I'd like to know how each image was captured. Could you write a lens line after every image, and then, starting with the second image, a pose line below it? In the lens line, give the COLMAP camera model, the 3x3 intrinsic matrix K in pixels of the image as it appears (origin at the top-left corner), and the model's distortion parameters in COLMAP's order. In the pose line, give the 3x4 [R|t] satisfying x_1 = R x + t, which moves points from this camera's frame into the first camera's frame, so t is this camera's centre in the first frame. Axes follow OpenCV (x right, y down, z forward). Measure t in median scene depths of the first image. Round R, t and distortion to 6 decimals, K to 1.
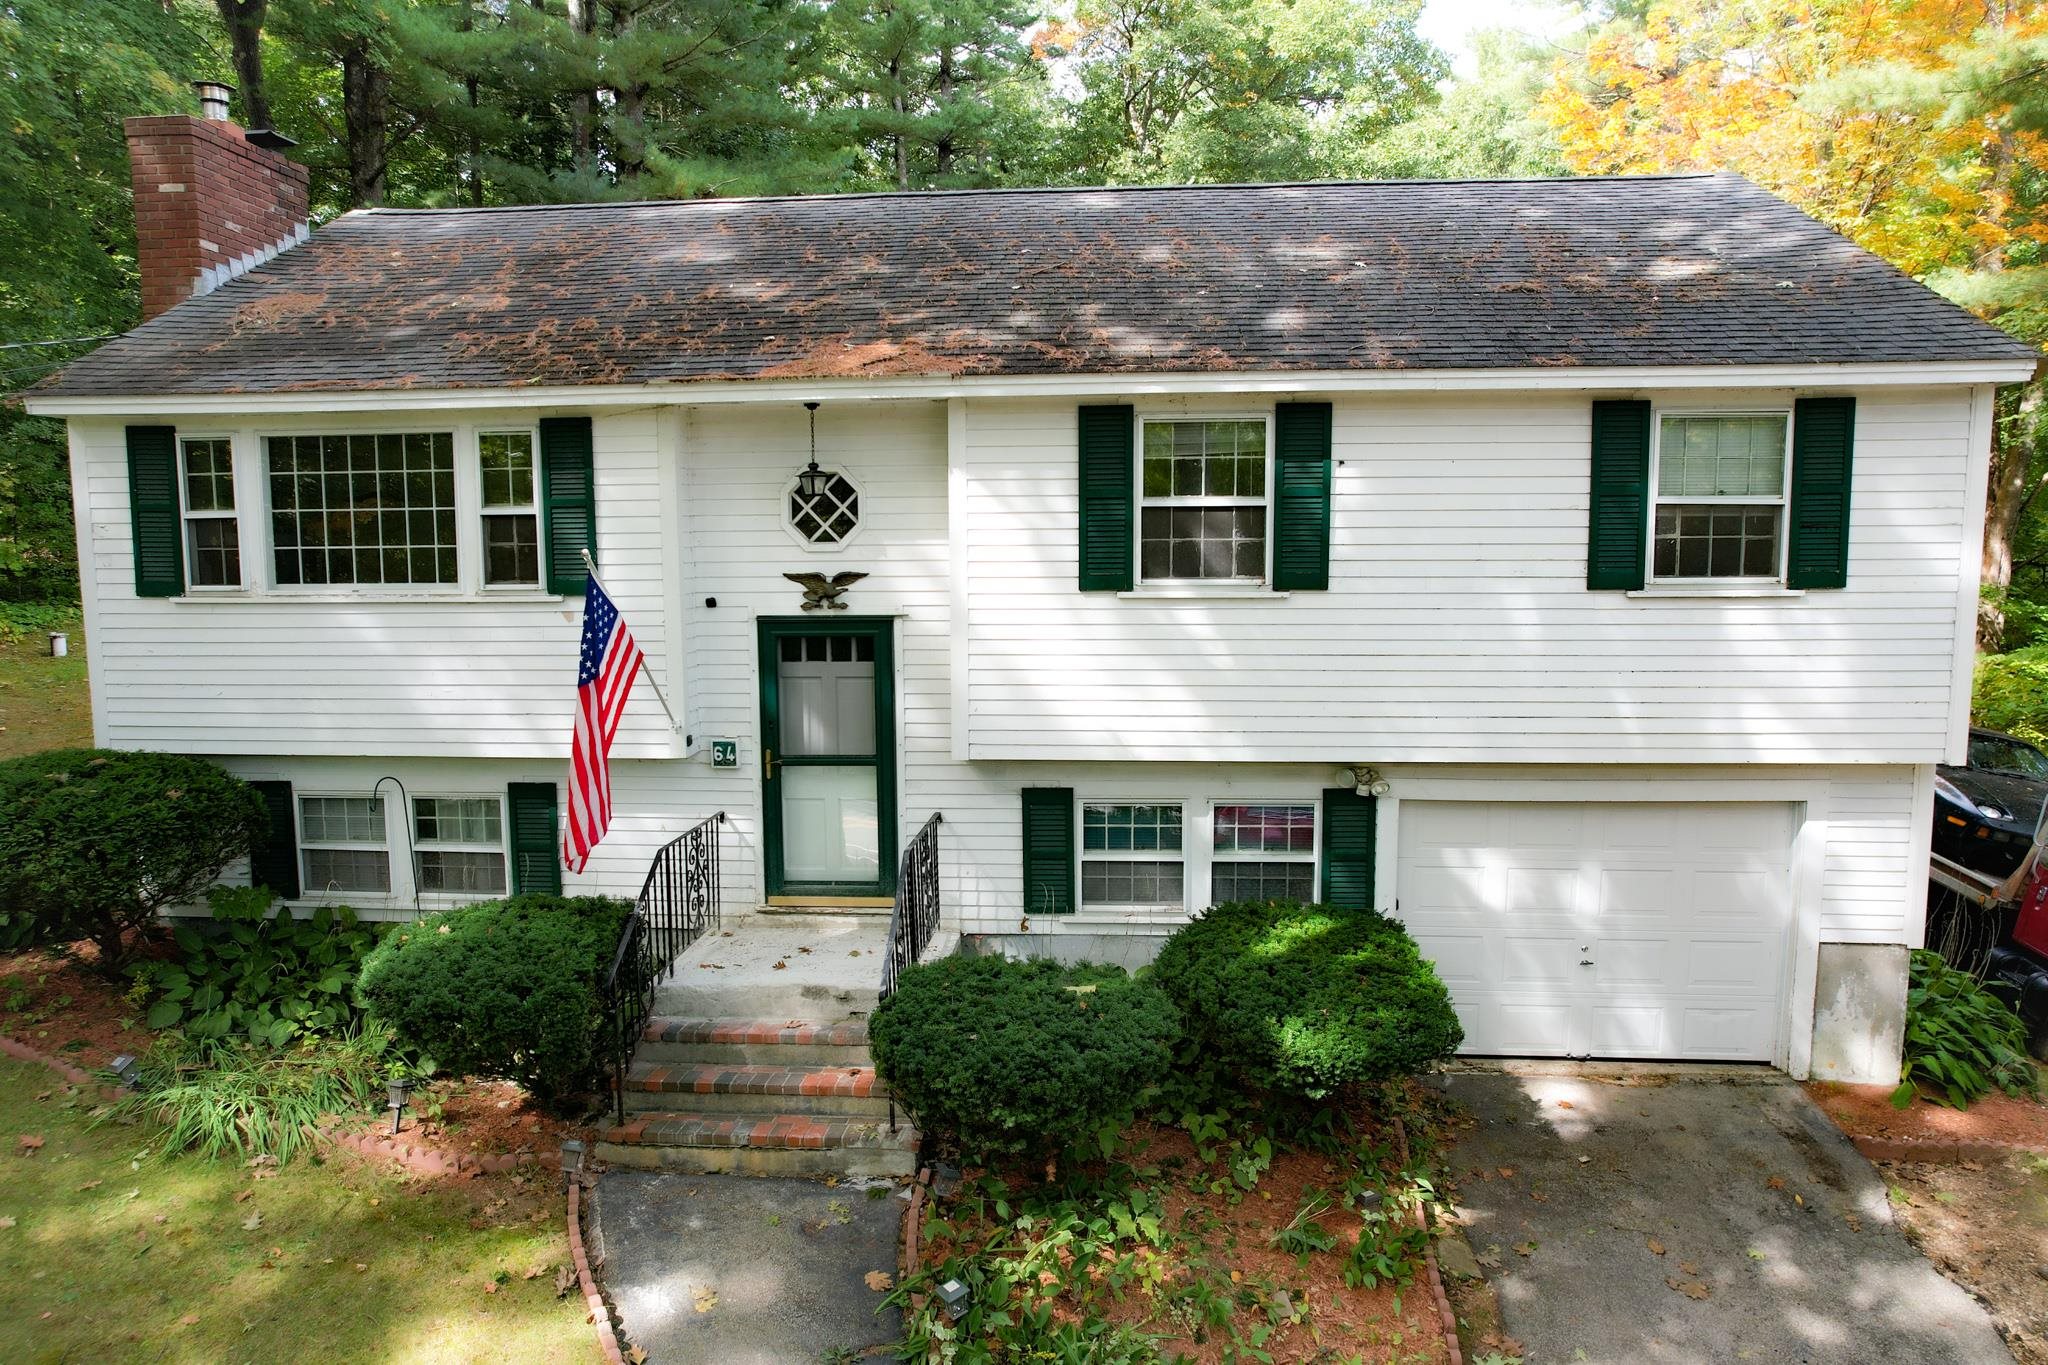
lens RADIAL K [[1276.1, 0, 1028.1], [0, 1276.1, 728.5], [0, 0, 1]] dist [-0.031475, -0.000007]
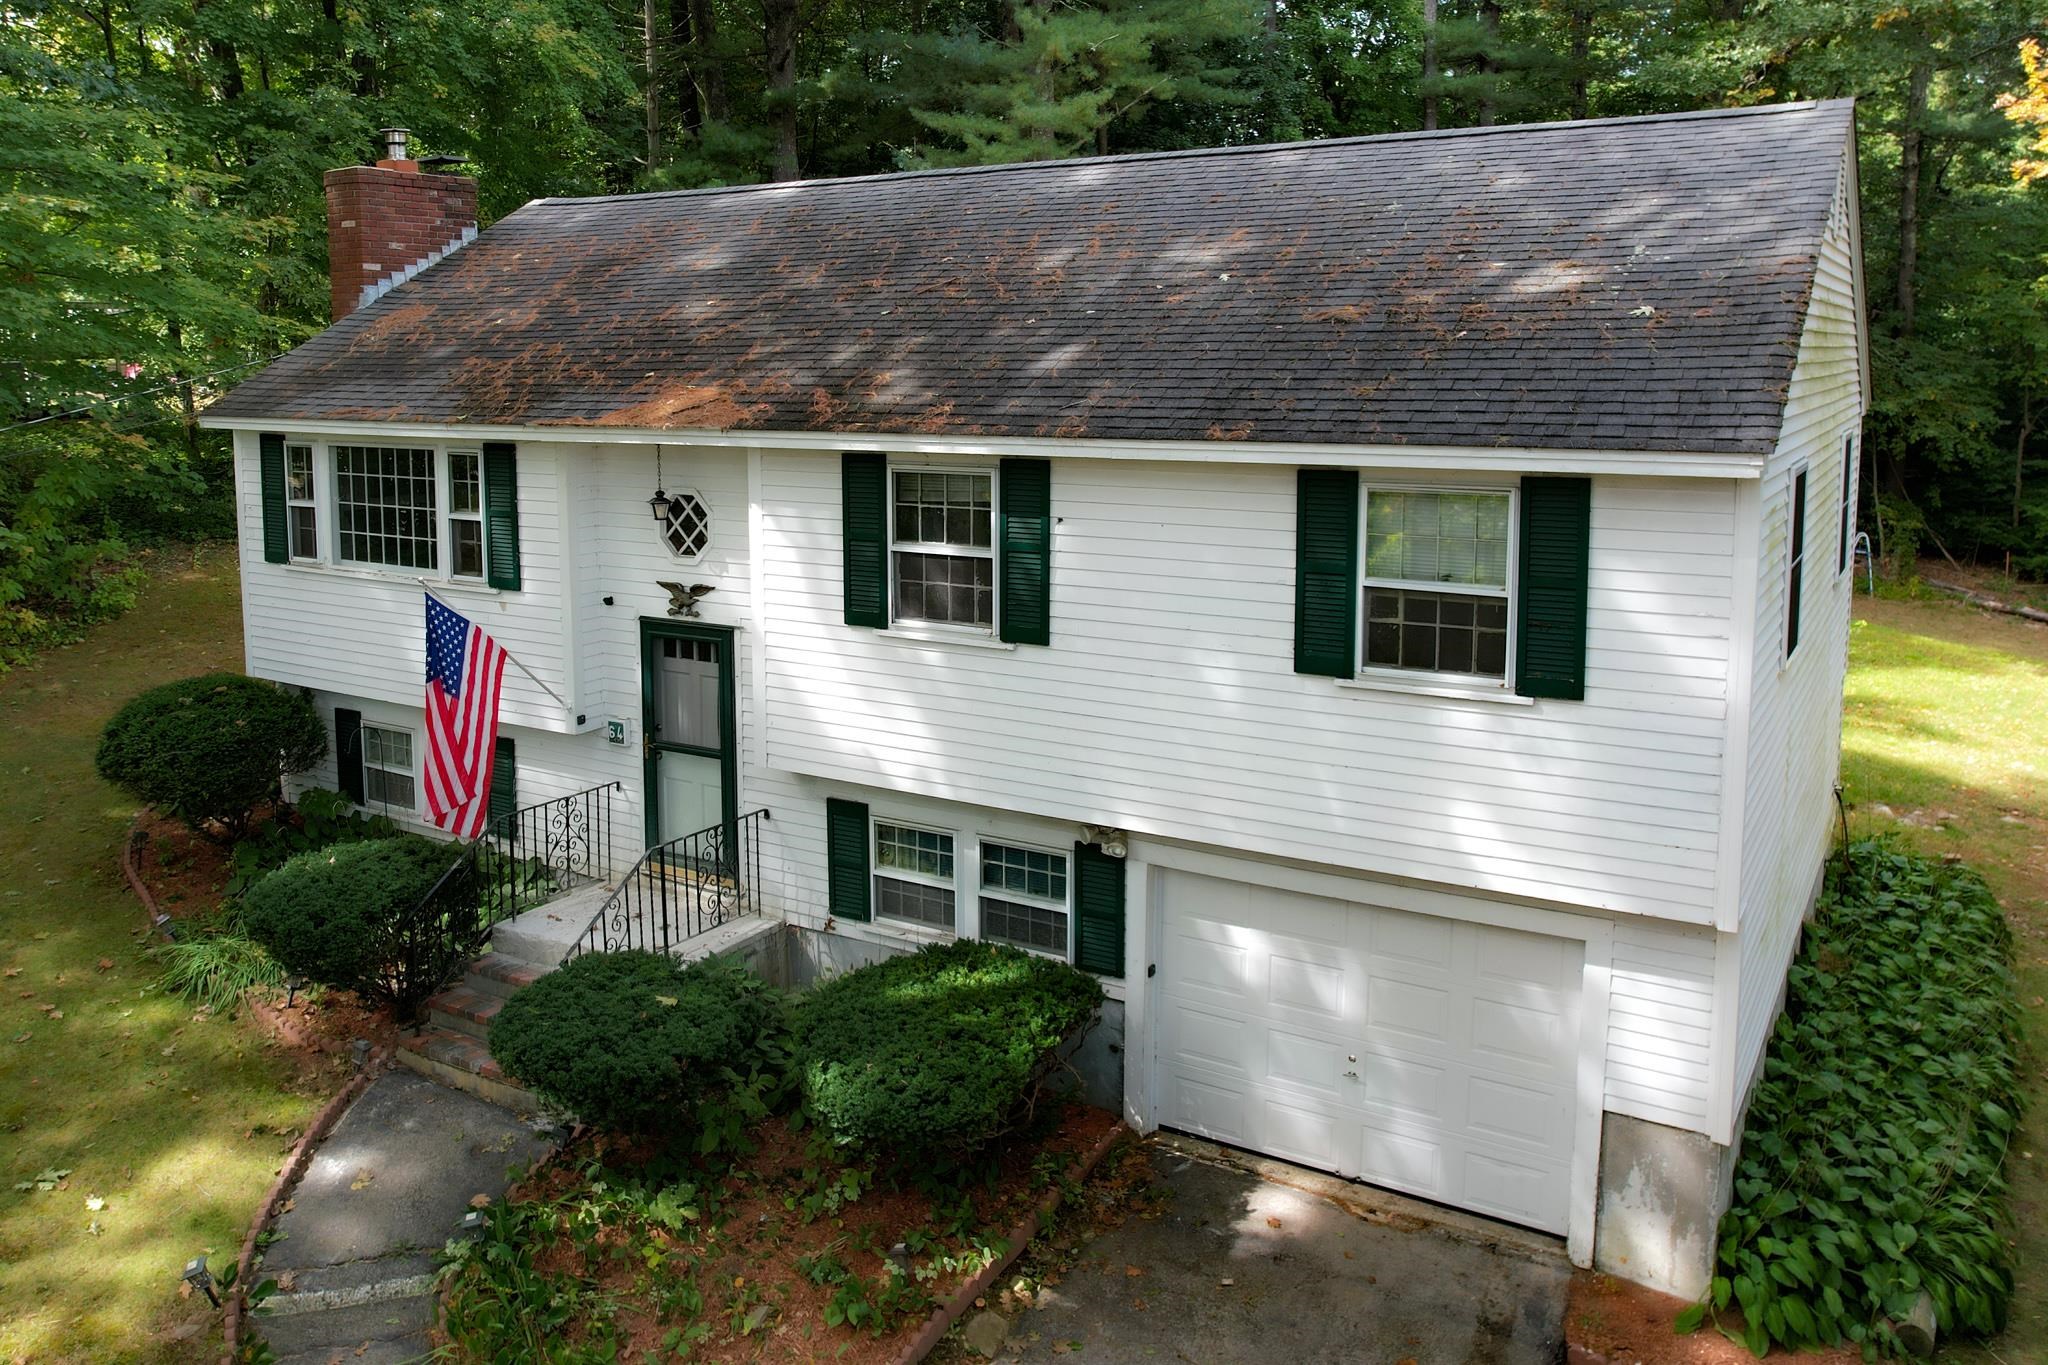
lens RADIAL K [[1593.0, 0, 1021.6], [0, 1593.0, 607.6], [0, 0, 1]] dist [-0.050858, -0.007031]
pose [[0.888798, 0.079359, -0.451376, 0.755783], [-0.071467, 0.996845, 0.034537, -0.175672], [0.452692, 0.001563, 0.891665, -0.110417]]
